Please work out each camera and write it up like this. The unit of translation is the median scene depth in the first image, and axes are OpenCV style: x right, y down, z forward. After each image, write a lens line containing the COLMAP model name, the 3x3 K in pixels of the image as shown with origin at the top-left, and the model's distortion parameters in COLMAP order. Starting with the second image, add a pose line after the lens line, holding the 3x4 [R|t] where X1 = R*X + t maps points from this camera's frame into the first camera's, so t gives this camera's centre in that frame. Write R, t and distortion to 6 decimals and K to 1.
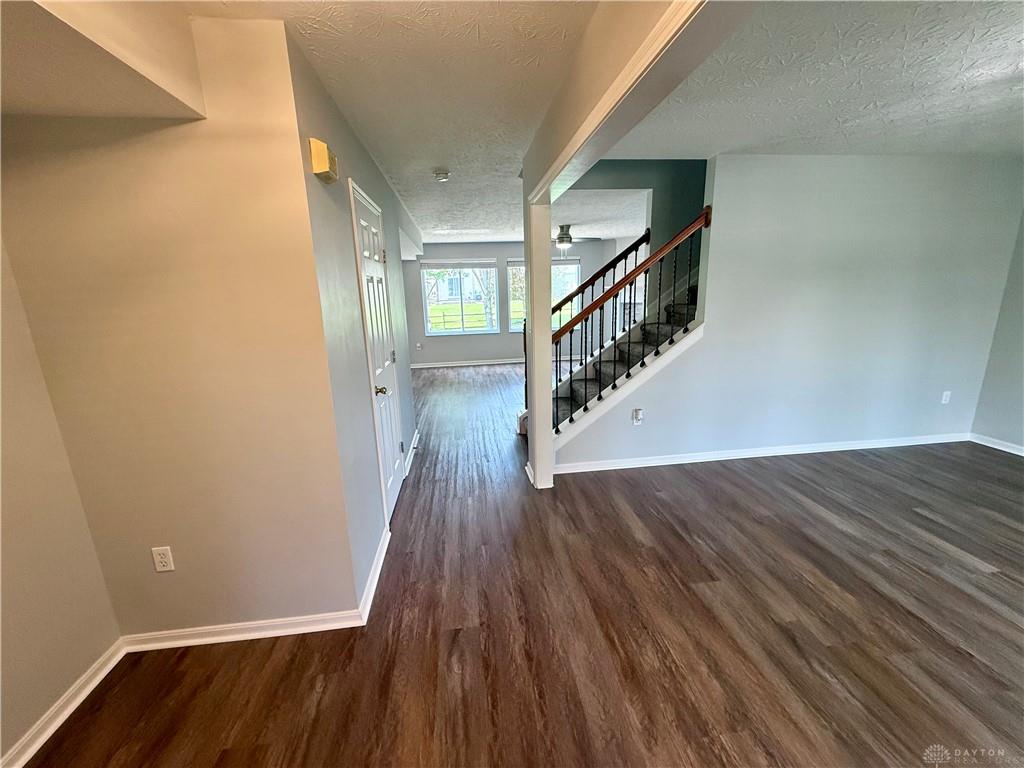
lens RADIAL K [[416.1, 0, 510.3], [0, 416.1, 379.3], [0, 0, 1]] dist [0.018243, -0.003285]
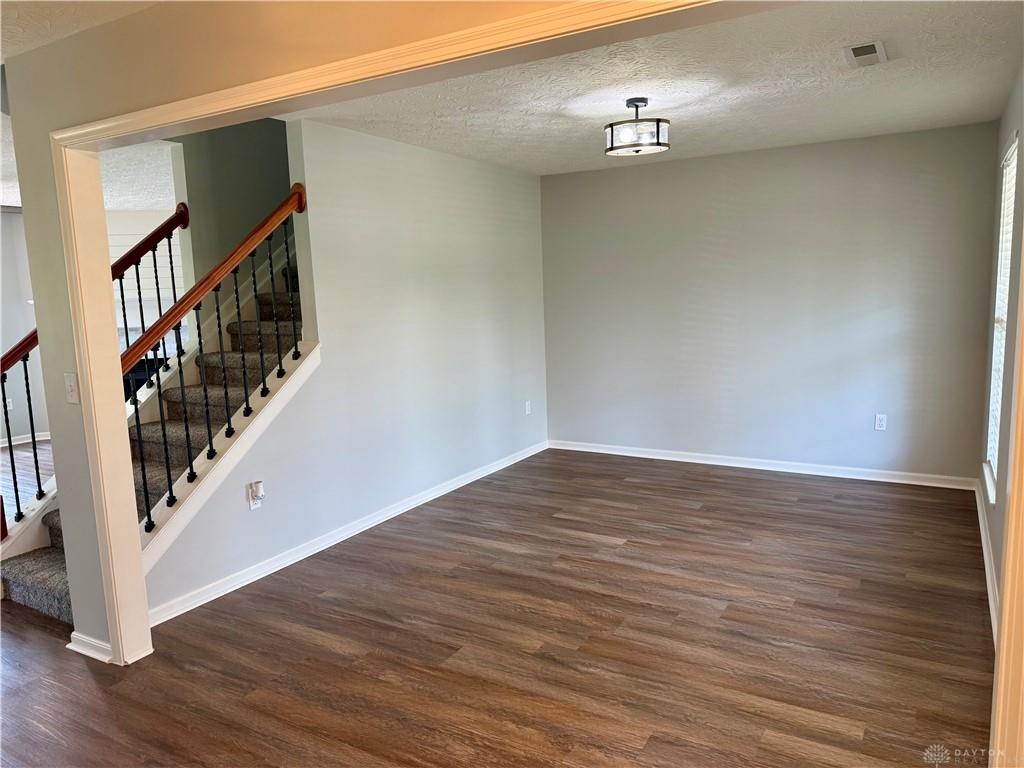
lens RADIAL K [[732.3, 0, 510.1], [0, 732.3, 385.1], [0, 0, 1]] dist [0.027180, -0.029964]
pose [[0.610872, -0.100128, 0.785372, -0.438696], [0.185944, 0.982369, -0.019386, 0.027272], [-0.769584, 0.157878, 0.618720, -0.018869]]
